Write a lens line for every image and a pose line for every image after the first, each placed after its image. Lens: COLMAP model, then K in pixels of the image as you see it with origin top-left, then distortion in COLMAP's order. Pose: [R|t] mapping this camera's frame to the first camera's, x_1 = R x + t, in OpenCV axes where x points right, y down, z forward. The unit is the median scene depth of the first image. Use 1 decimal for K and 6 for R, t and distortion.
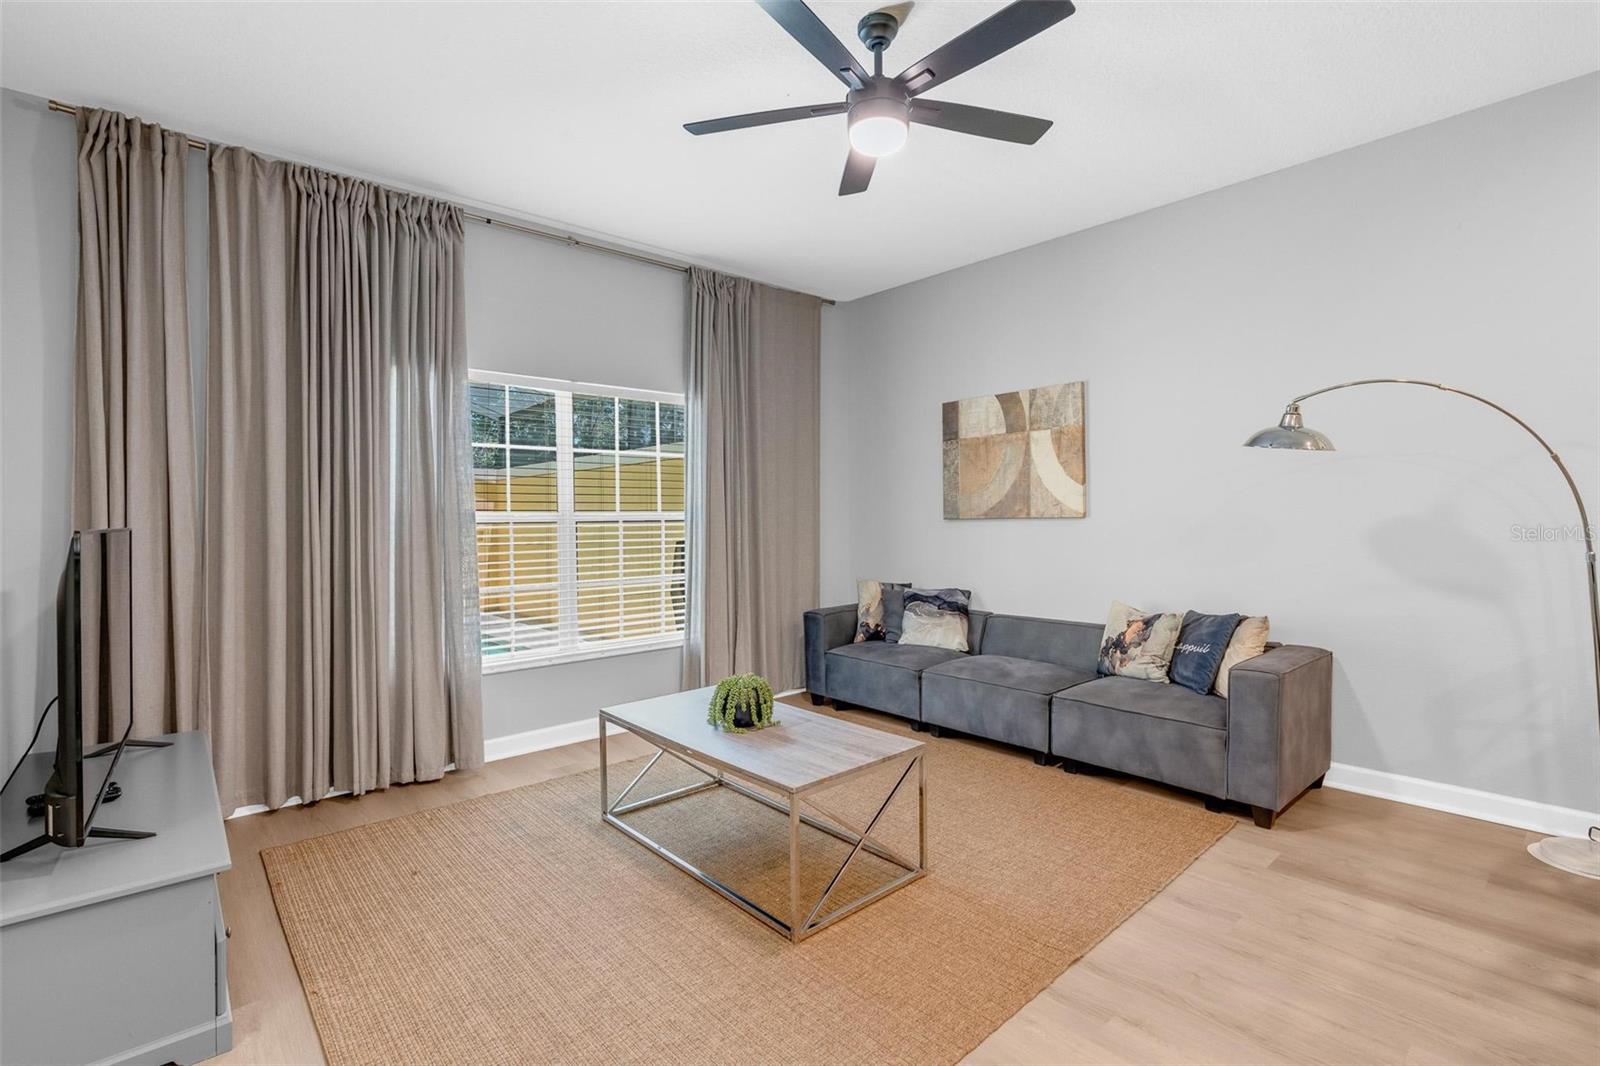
lens RADIAL K [[719.0, 0, 834.6], [0, 719.0, 515.9], [0, 0, 1]] dist [-0.010039, 0.000882]
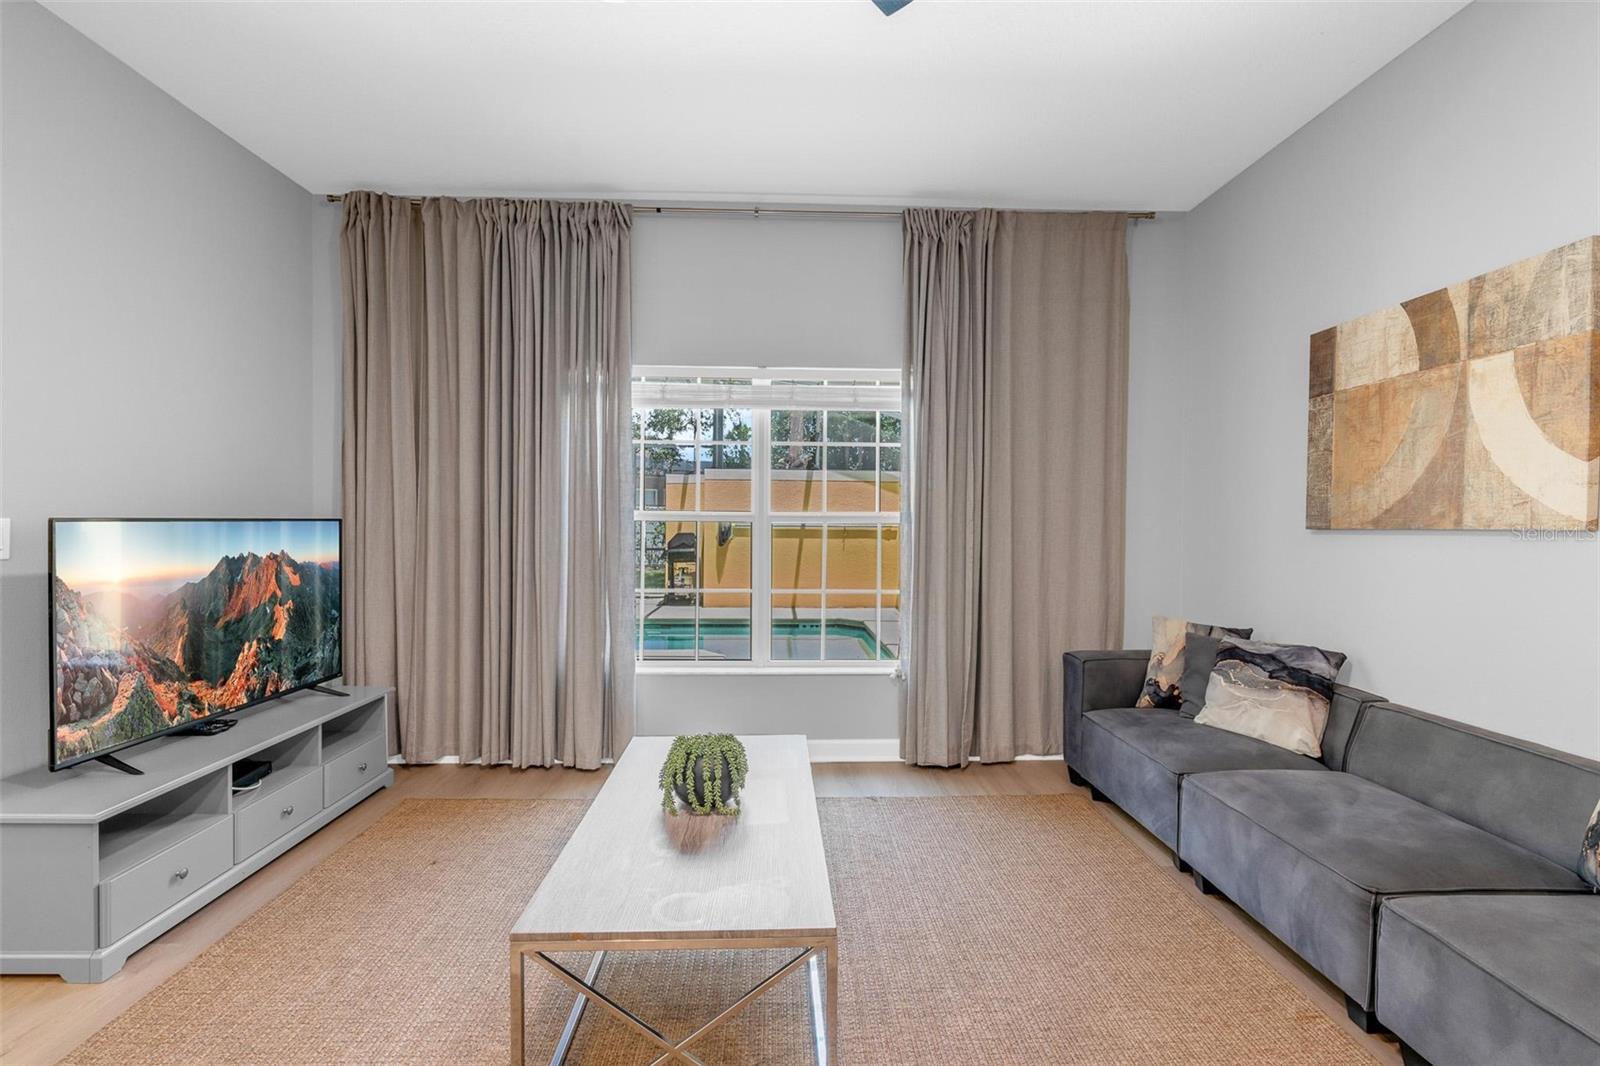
lens RADIAL K [[719.0, 0, 796.8], [0, 719.0, 532.4], [0, 0, 1]] dist [-0.010039, 0.000882]
pose [[0.760099, 0.025466, -0.649308, 0.231763], [-0.014091, 0.999643, 0.022710, 0.000019], [0.649655, -0.008113, 0.760186, 0.289350]]
